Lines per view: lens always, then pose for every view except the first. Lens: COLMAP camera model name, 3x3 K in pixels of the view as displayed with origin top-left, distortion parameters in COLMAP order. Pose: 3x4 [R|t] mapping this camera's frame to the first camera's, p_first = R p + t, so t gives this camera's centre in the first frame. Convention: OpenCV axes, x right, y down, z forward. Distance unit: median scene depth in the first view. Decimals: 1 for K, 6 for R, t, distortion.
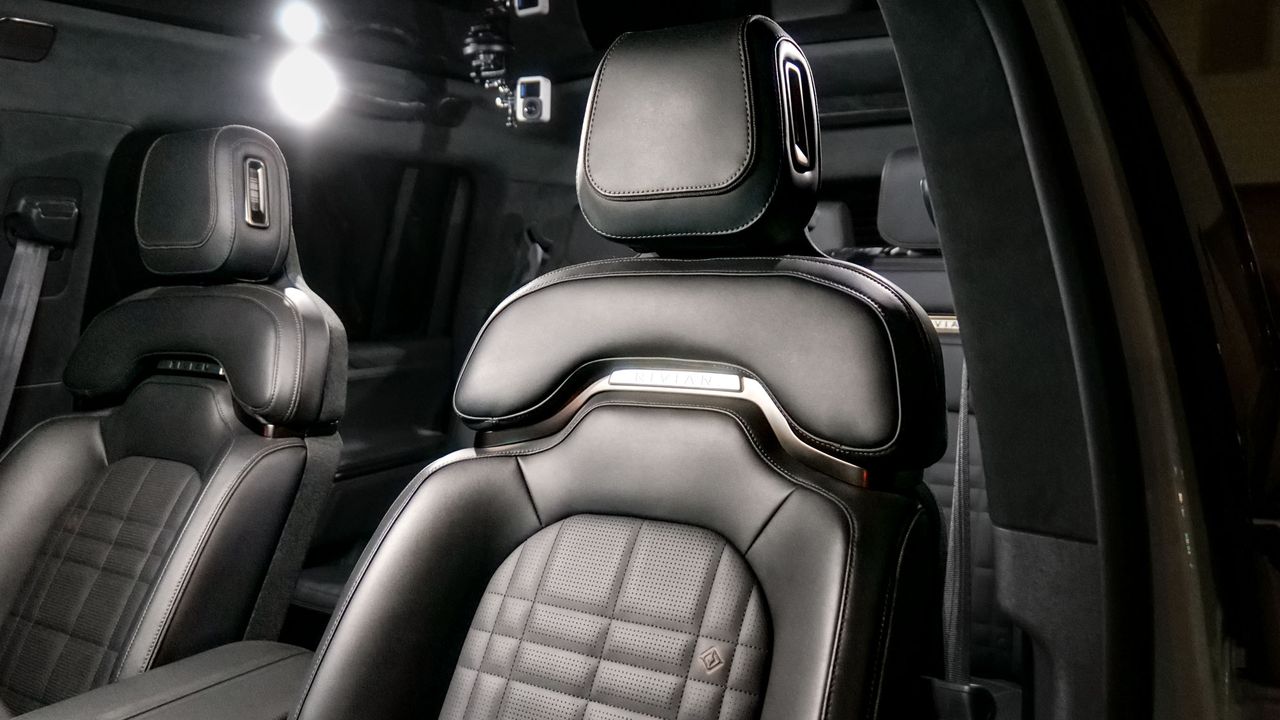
lens RADIAL K [[1035.6, 0, 640.0], [0, 1035.6, 360.0], [0, 0, 1]] dist [-0.001955, -0.000937]
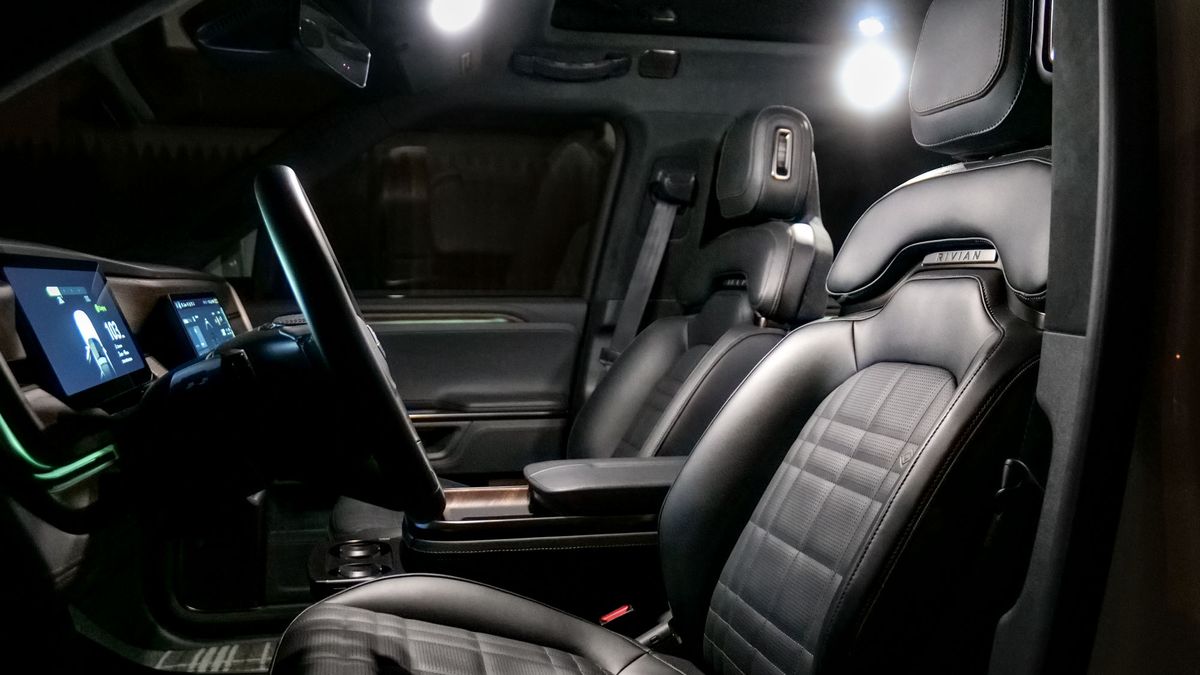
lens RADIAL K [[970.9, 0, 600.0], [0, 970.9, 337.5], [0, 0, 1]] dist [-0.001955, -0.000937]
pose [[0.728590, 0.053773, -0.682836, 0.335042], [-0.071128, 0.997464, 0.002656, 0.091894], [0.681247, 0.046634, 0.730567, -0.079711]]
